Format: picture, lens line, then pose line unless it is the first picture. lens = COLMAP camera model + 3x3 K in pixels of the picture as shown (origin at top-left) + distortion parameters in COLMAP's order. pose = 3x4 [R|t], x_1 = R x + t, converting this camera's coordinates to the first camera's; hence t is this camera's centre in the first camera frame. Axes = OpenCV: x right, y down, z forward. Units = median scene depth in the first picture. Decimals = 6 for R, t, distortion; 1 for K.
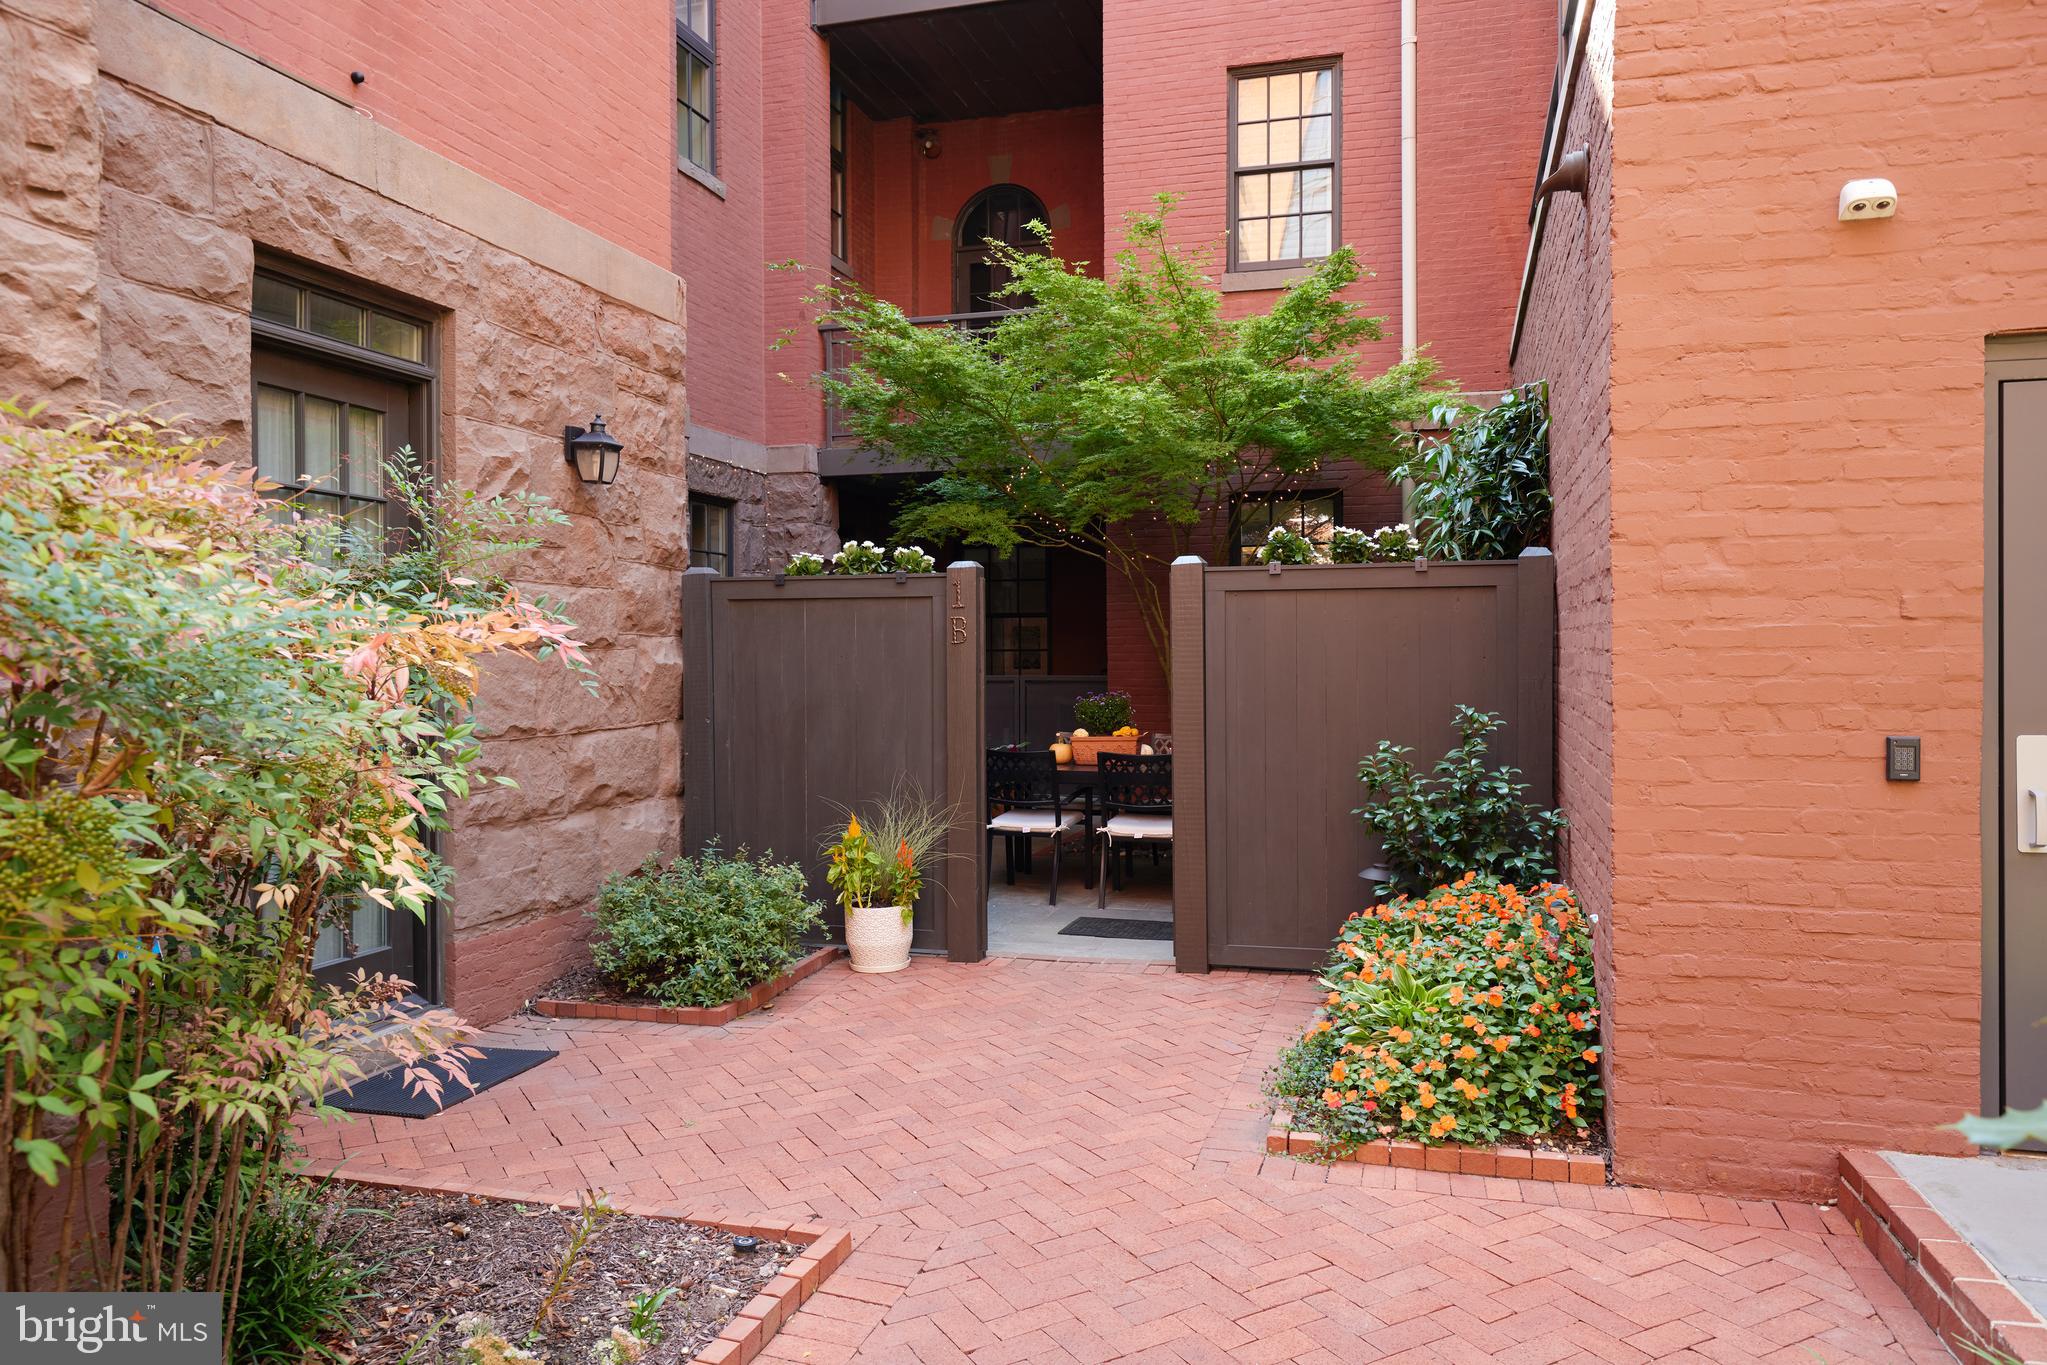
lens RADIAL K [[1423.2, 0, 1023.5], [0, 1423.2, 682.5], [0, 0, 1]] dist [-0.000311, 0.000396]
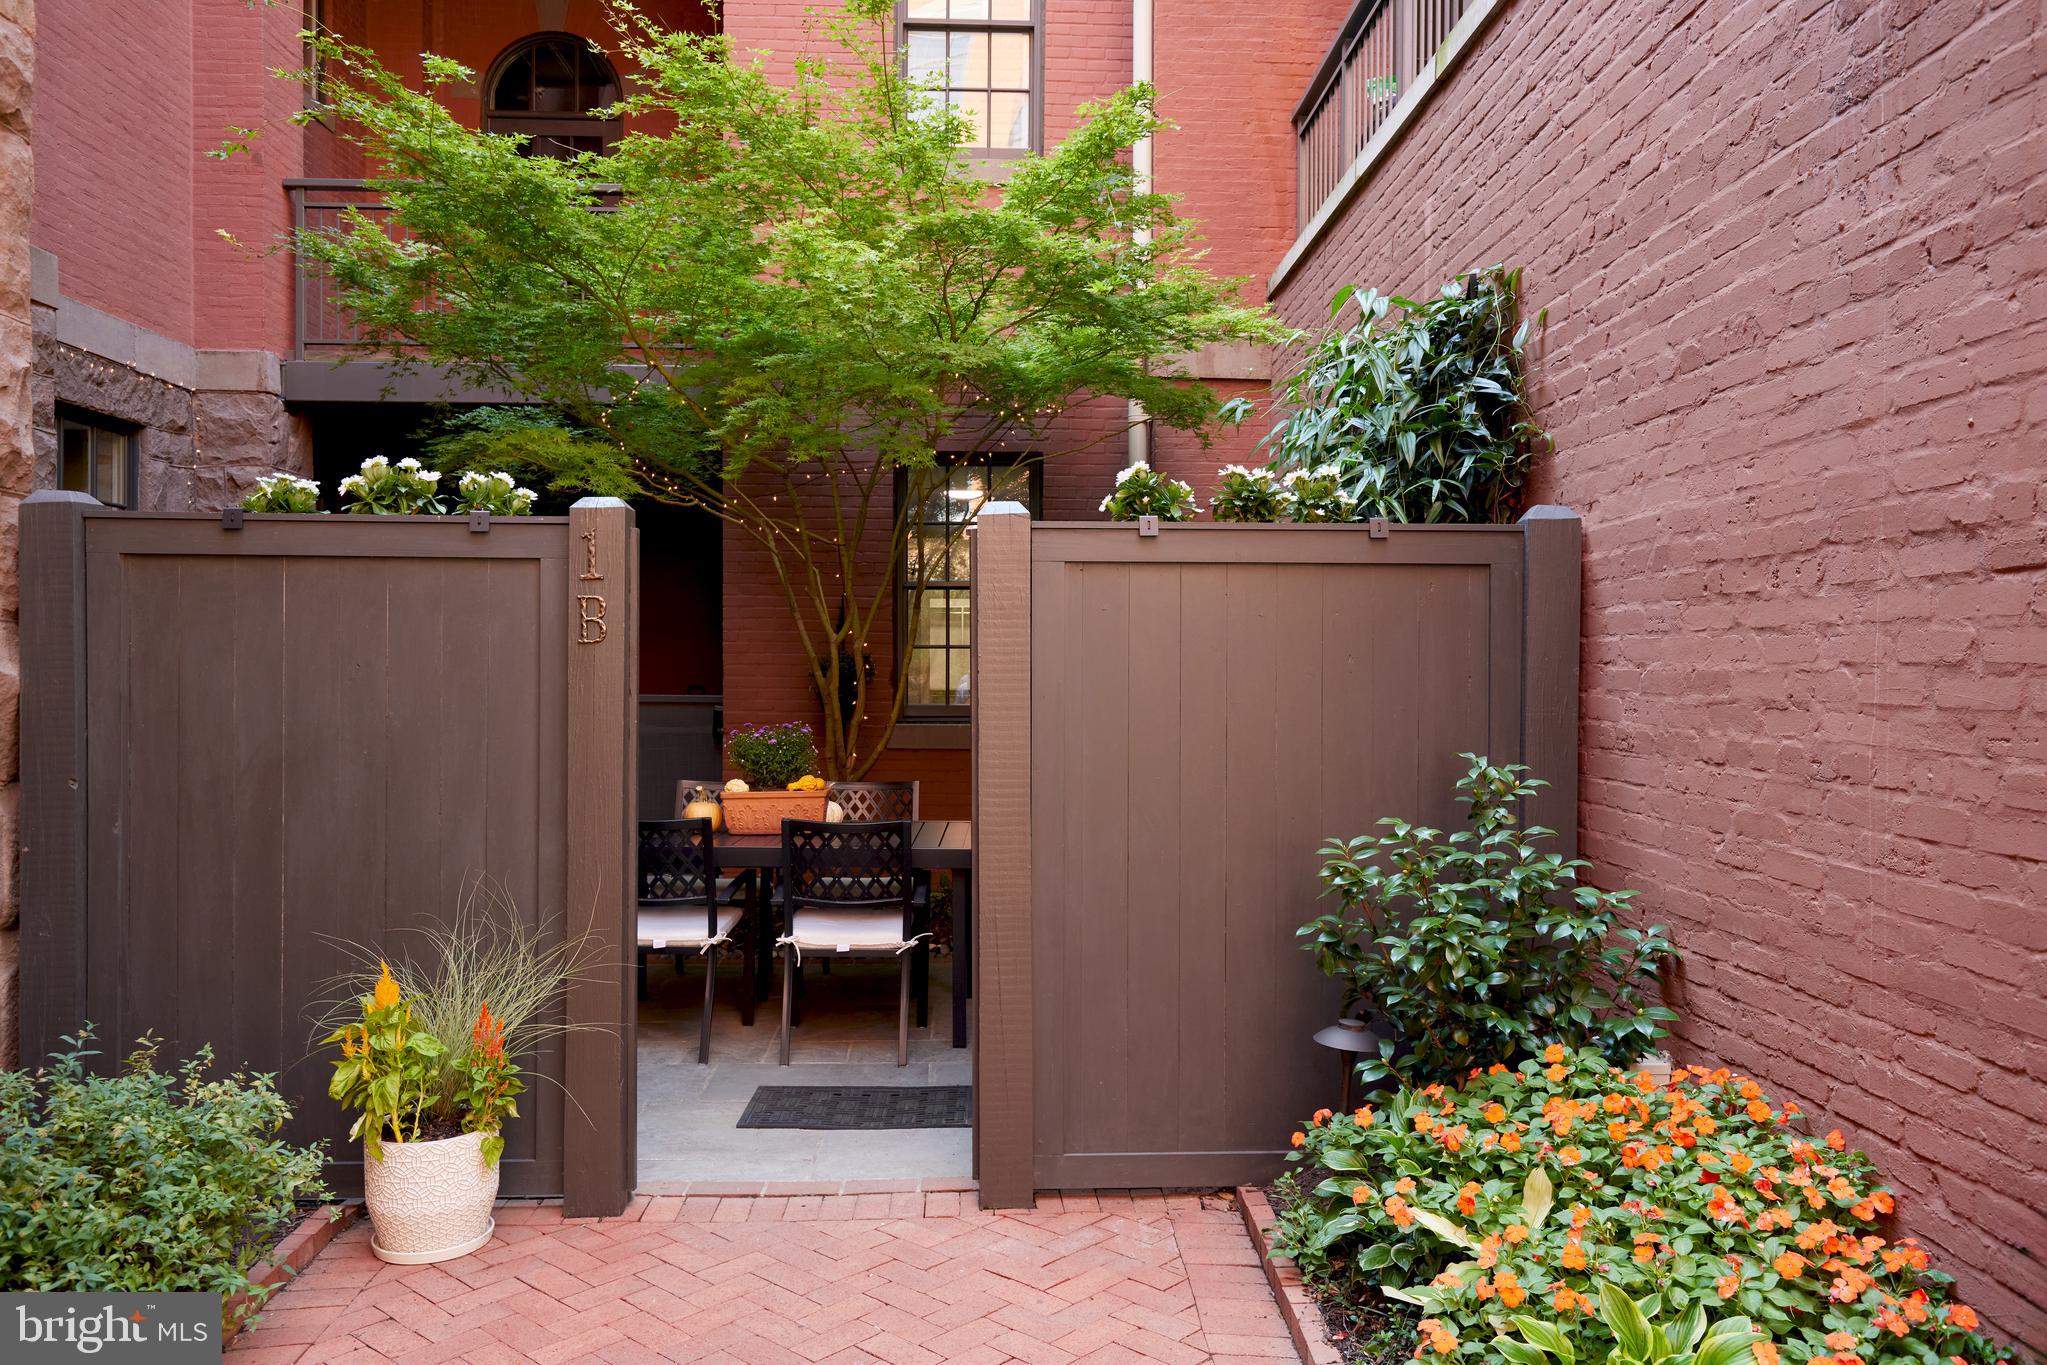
lens RADIAL K [[1543.2, 0, 1031.3], [0, 1543.2, 675.8], [0, 0, 1]] dist [0.012388, 0.003906]
pose [[0.948766, 0.008322, 0.315869, -0.068627], [-0.003570, 0.999872, -0.015620, -0.005563], [-0.315959, 0.013692, 0.948674, 0.348517]]
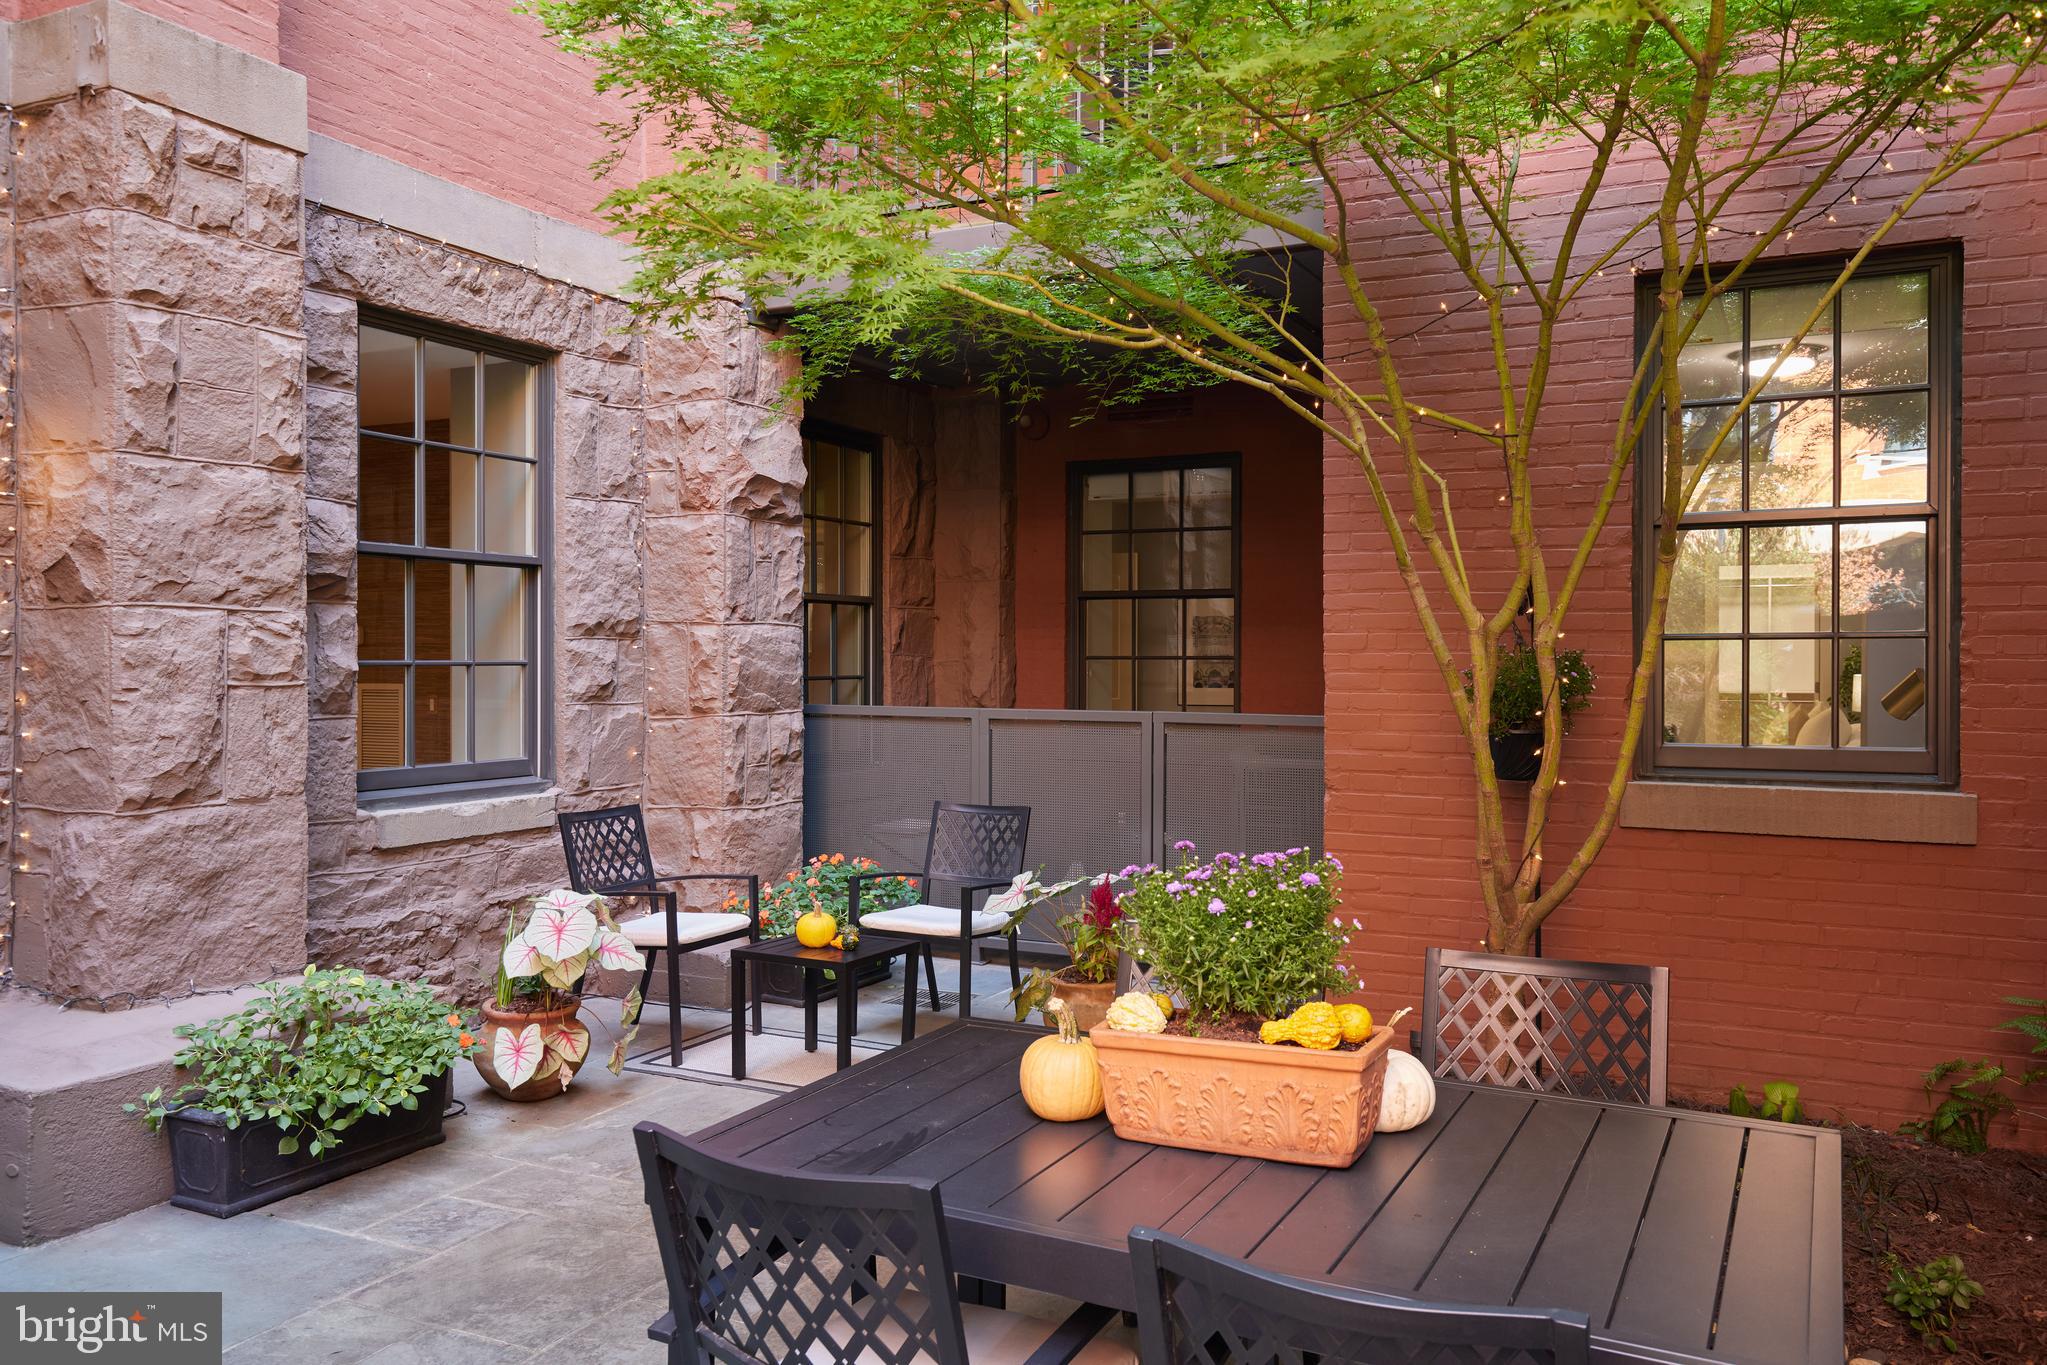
lens RADIAL K [[1543.2, 0, 1031.3], [0, 1543.2, 675.8], [0, 0, 1]] dist [0.012388, 0.003906]
pose [[0.986313, 0.008004, -0.164689, 0.081552], [-0.008945, 0.999948, -0.004975, -0.027278], [0.164640, 0.006380, 0.986333, 0.895893]]
